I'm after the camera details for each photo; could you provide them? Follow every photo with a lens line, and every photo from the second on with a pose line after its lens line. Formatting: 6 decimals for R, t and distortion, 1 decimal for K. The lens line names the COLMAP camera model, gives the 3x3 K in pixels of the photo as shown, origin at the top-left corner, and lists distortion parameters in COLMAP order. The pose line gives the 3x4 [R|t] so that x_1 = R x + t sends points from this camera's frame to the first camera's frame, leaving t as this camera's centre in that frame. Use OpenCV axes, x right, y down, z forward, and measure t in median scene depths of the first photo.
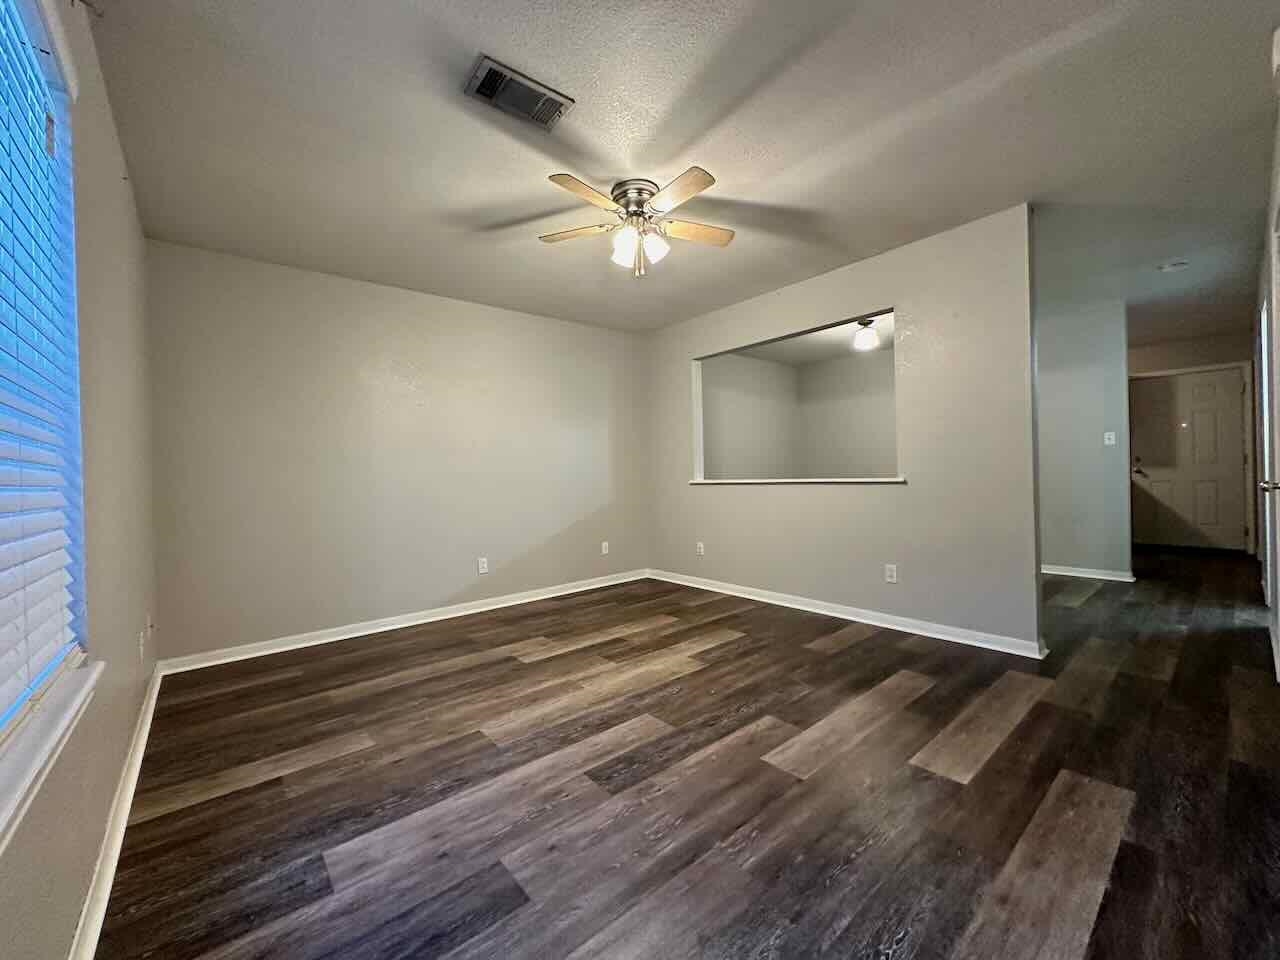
lens RADIAL K [[510.7, 0, 640.0], [0, 510.7, 480.0], [0, 0, 1]] dist [-0.001145, -0.000328]
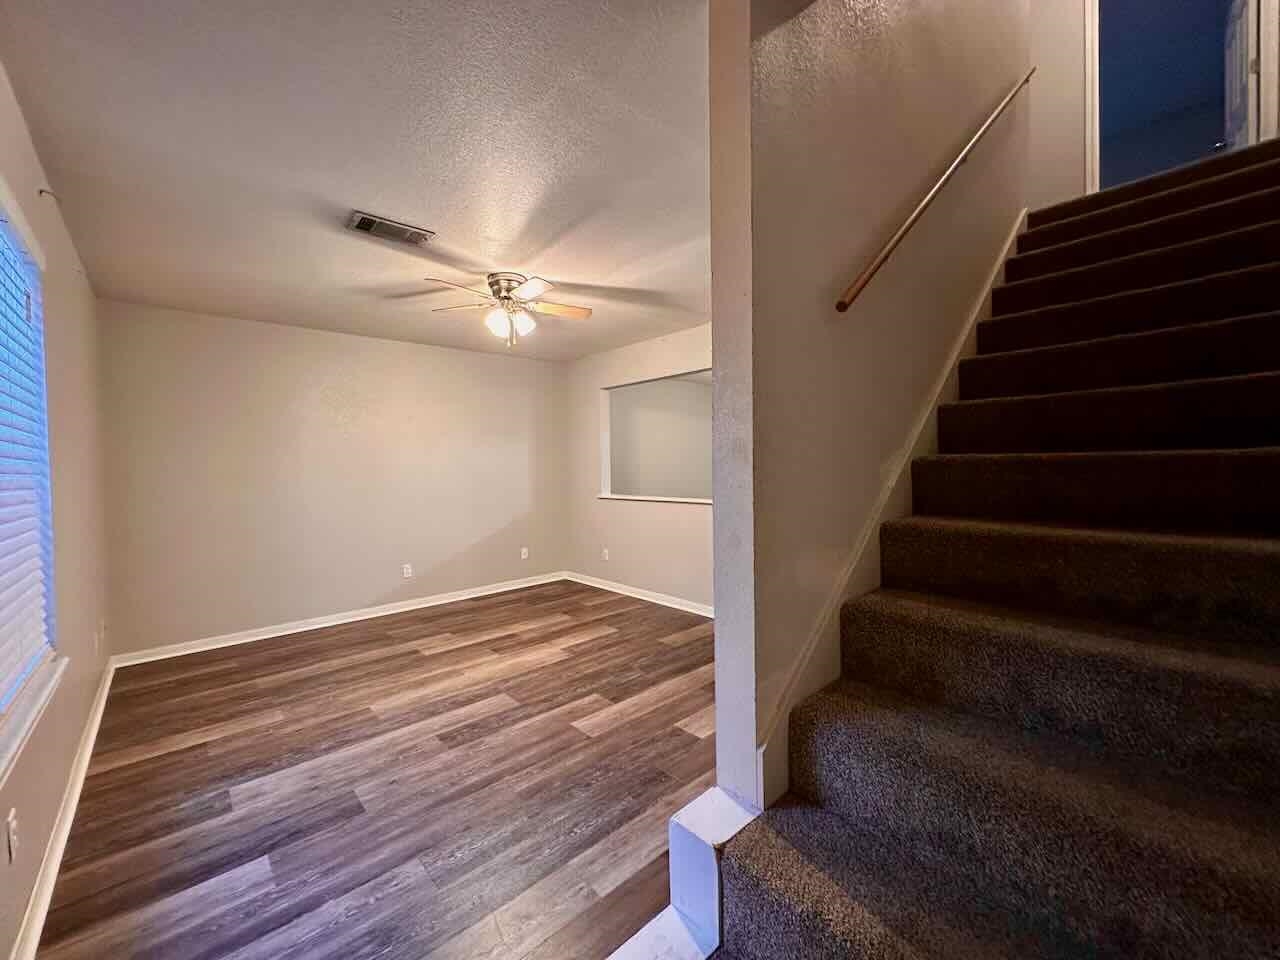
lens RADIAL K [[509.2, 0, 640.0], [0, 509.2, 480.0], [0, 0, 1]] dist [0.000161, 0.000263]
pose [[0.999029, 0.007906, 0.043351, 0.286301], [-0.008595, 0.999839, 0.015725, -0.104099], [-0.043220, -0.016082, 0.998936, -0.288282]]
